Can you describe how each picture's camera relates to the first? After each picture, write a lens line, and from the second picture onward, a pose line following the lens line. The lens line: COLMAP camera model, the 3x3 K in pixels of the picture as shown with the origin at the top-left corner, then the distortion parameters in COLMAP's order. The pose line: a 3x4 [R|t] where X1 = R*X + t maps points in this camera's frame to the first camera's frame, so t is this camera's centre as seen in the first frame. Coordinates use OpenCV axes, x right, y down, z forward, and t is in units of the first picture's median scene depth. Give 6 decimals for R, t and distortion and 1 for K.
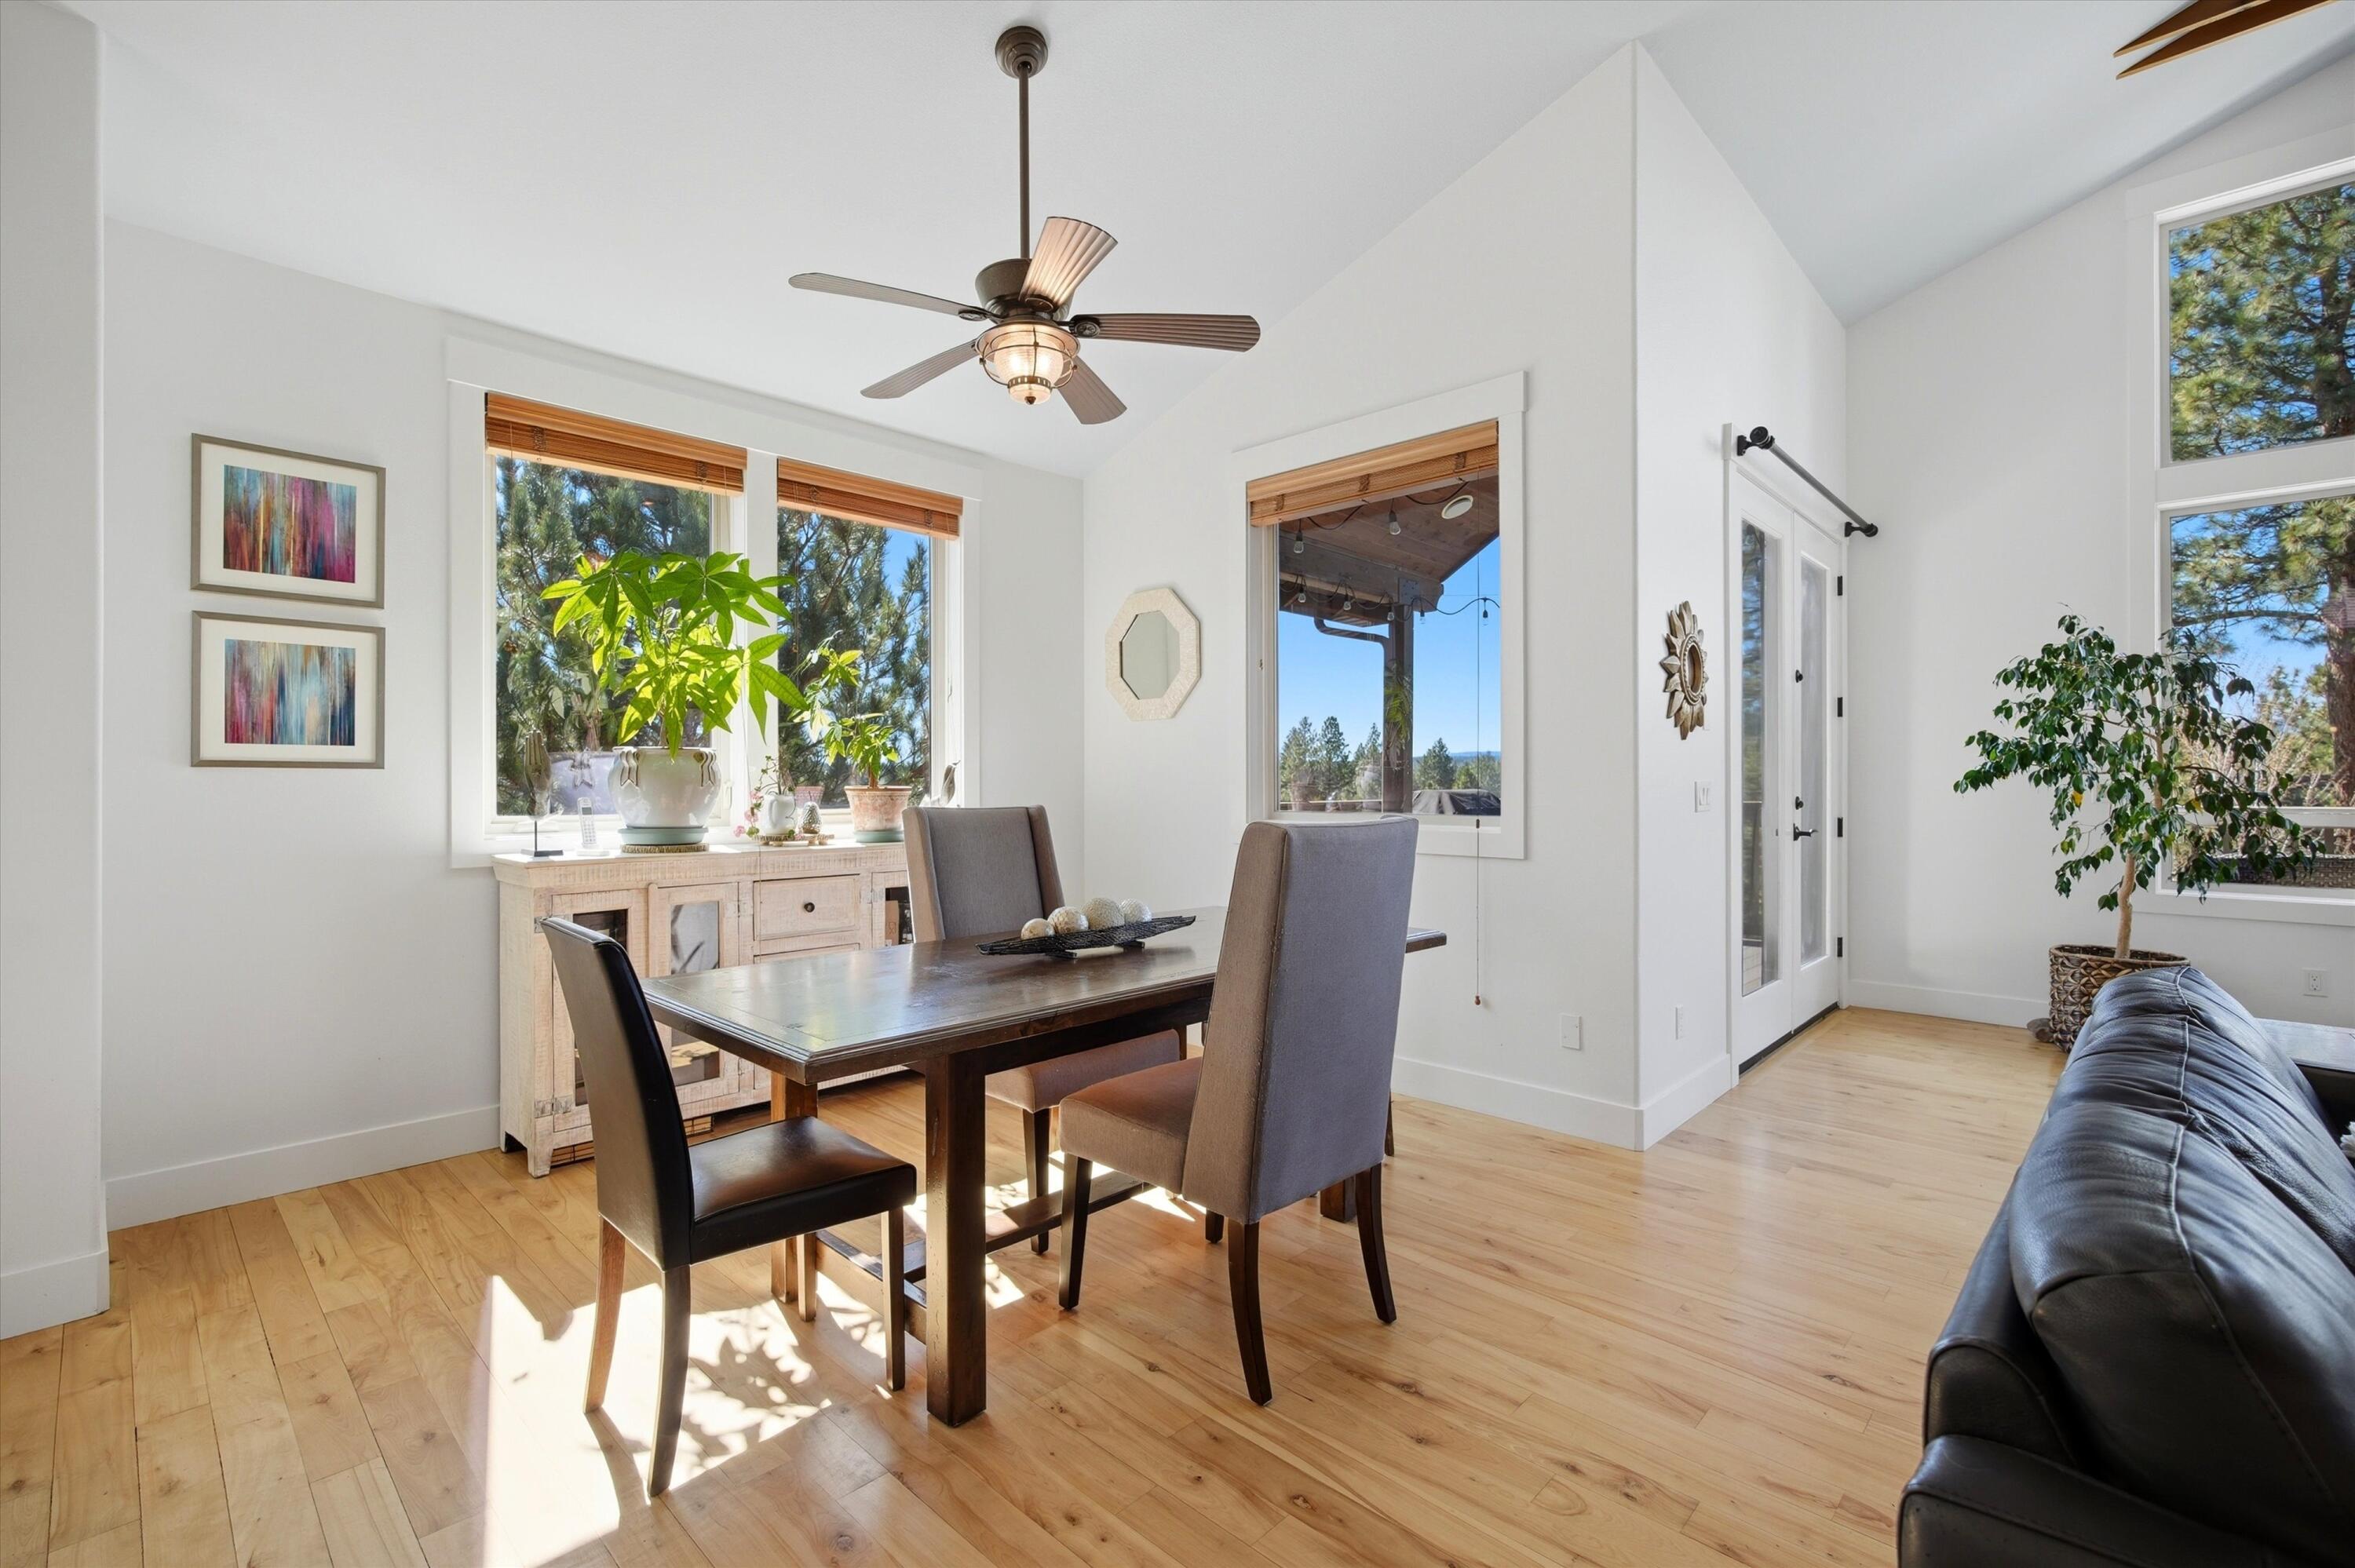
lens RADIAL K [[1040.8, 0, 1179.9], [0, 1040.8, 781.1], [0, 0, 1]] dist [-0.003114, 0.000200]
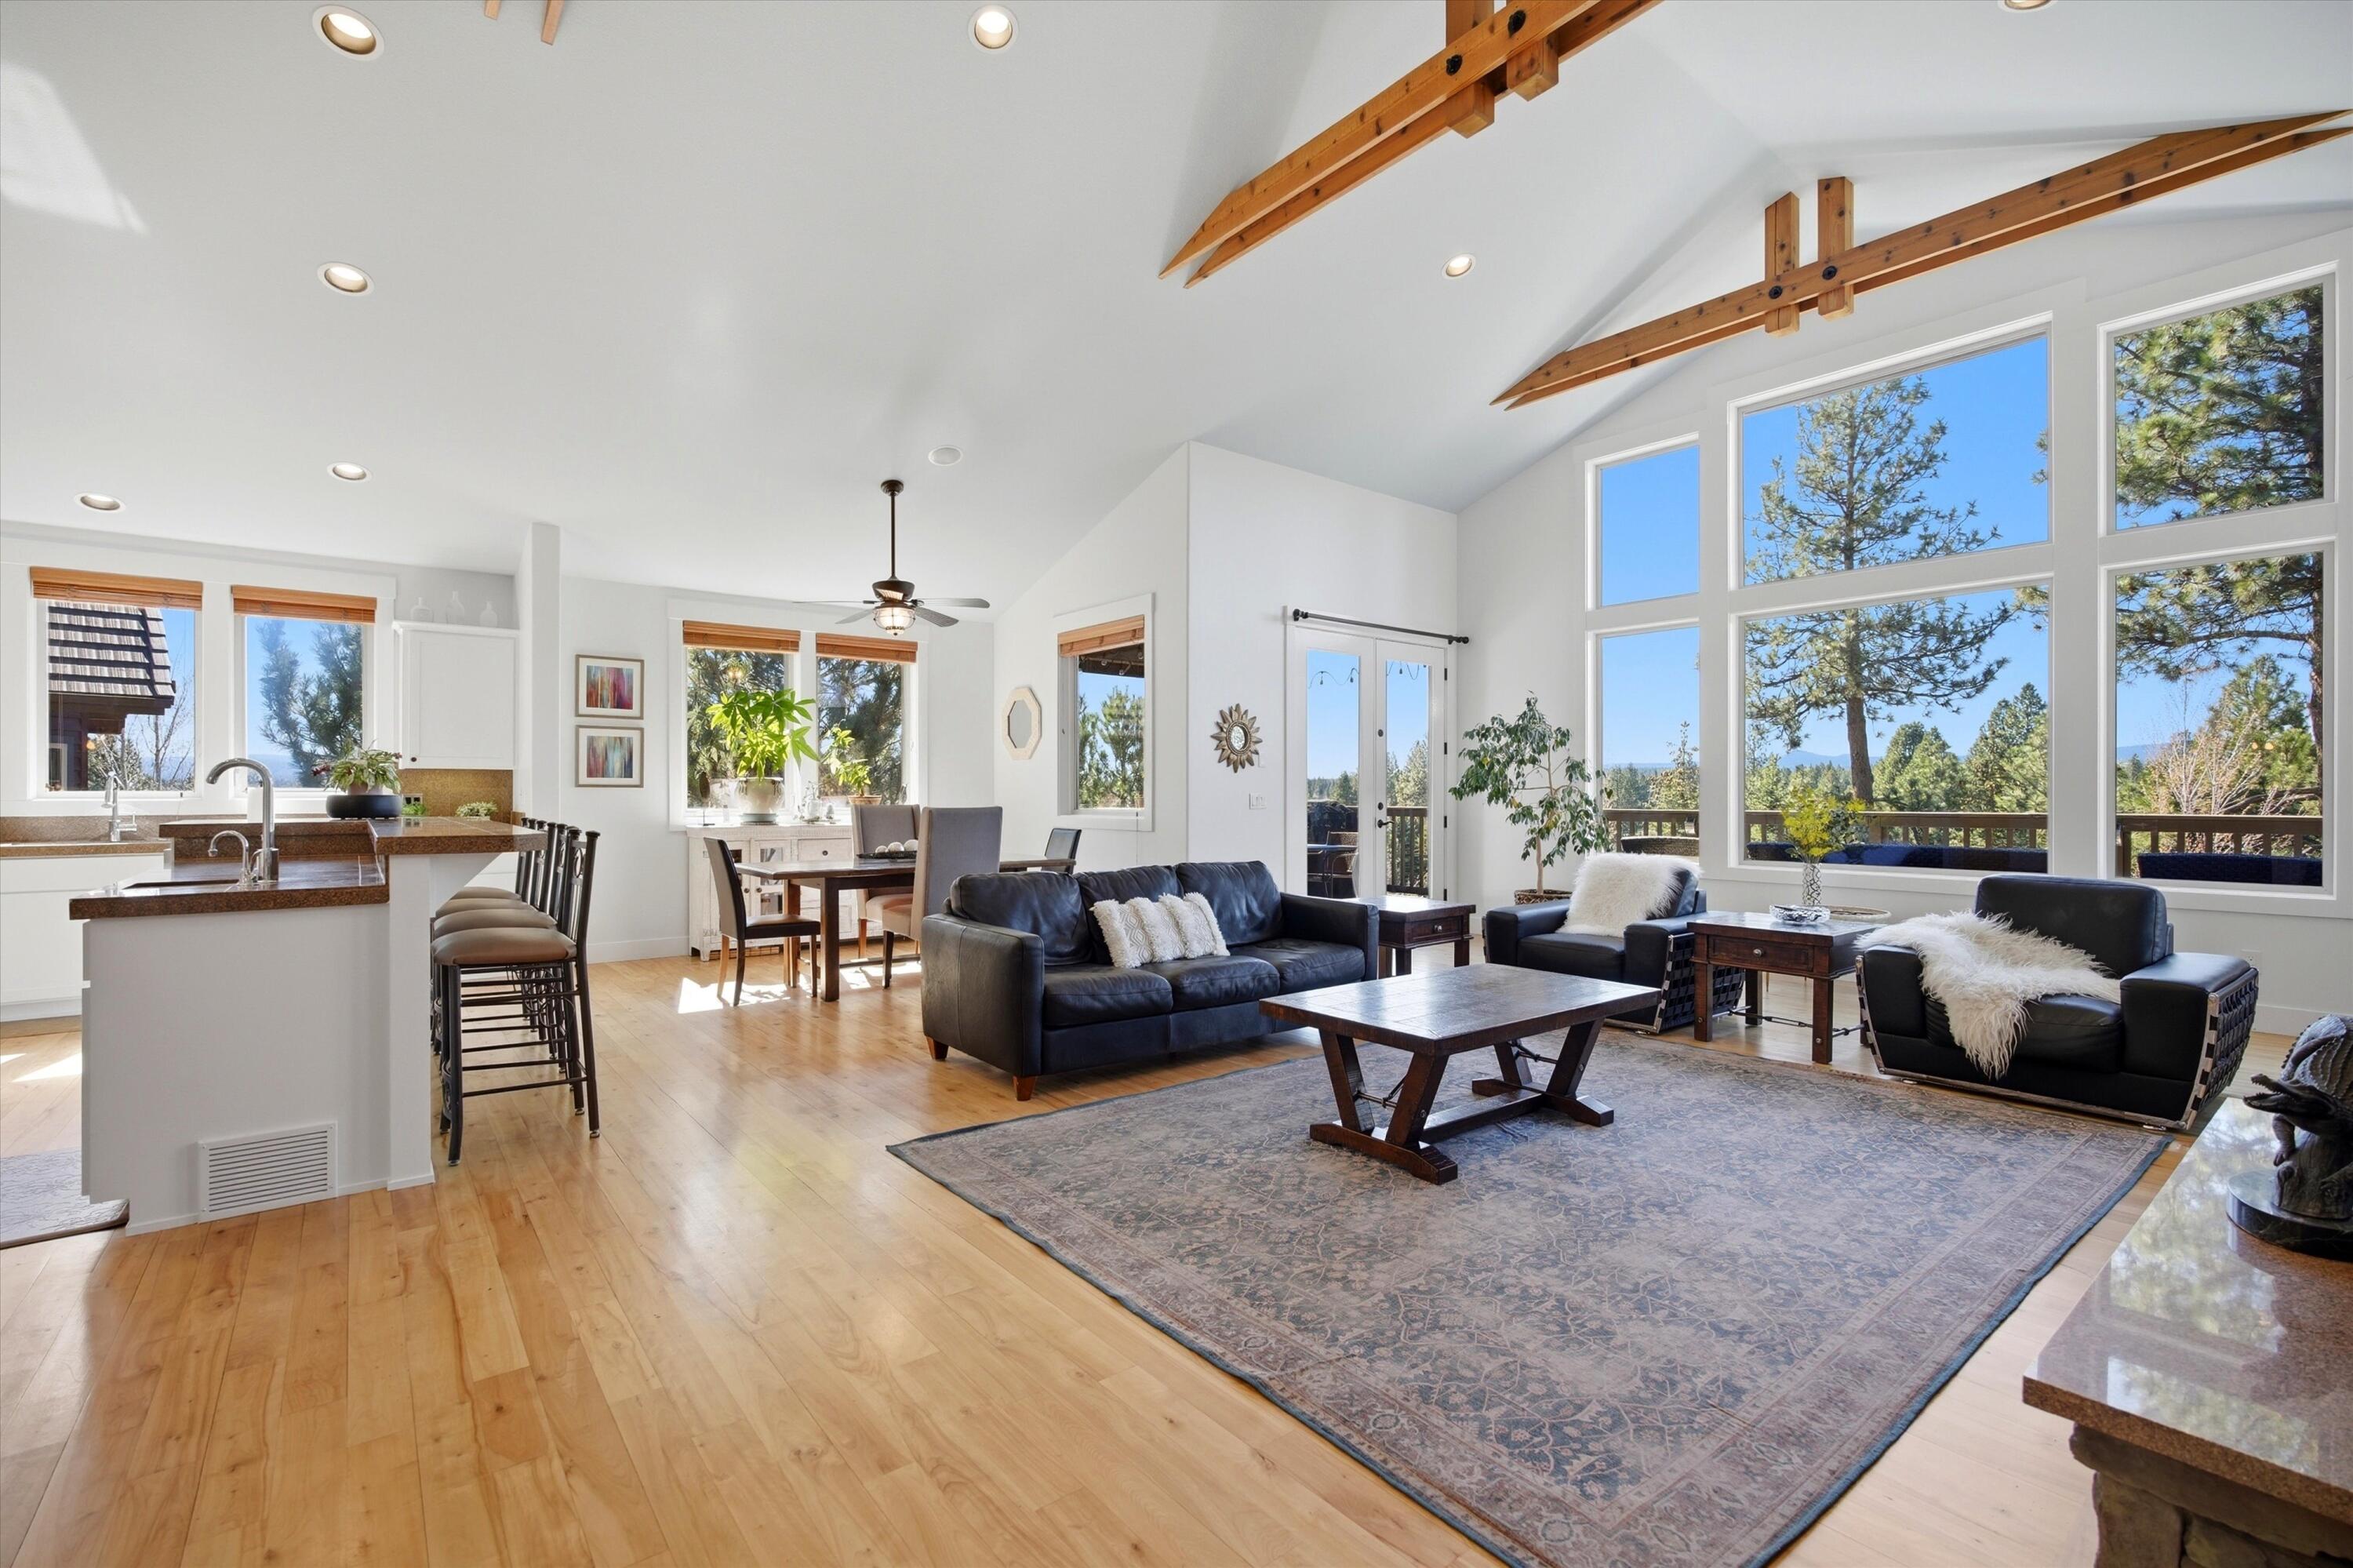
lens RADIAL K [[1040.1, 0, 1178.5], [0, 1040.1, 791.5], [0, 0, 1]] dist [-0.003114, 0.000200]
pose [[0.990609, 0.001458, -0.136721, 0.709194], [-0.001411, 0.999999, 0.000444, -0.005637], [0.136722, -0.000247, 0.990609, -1.094399]]
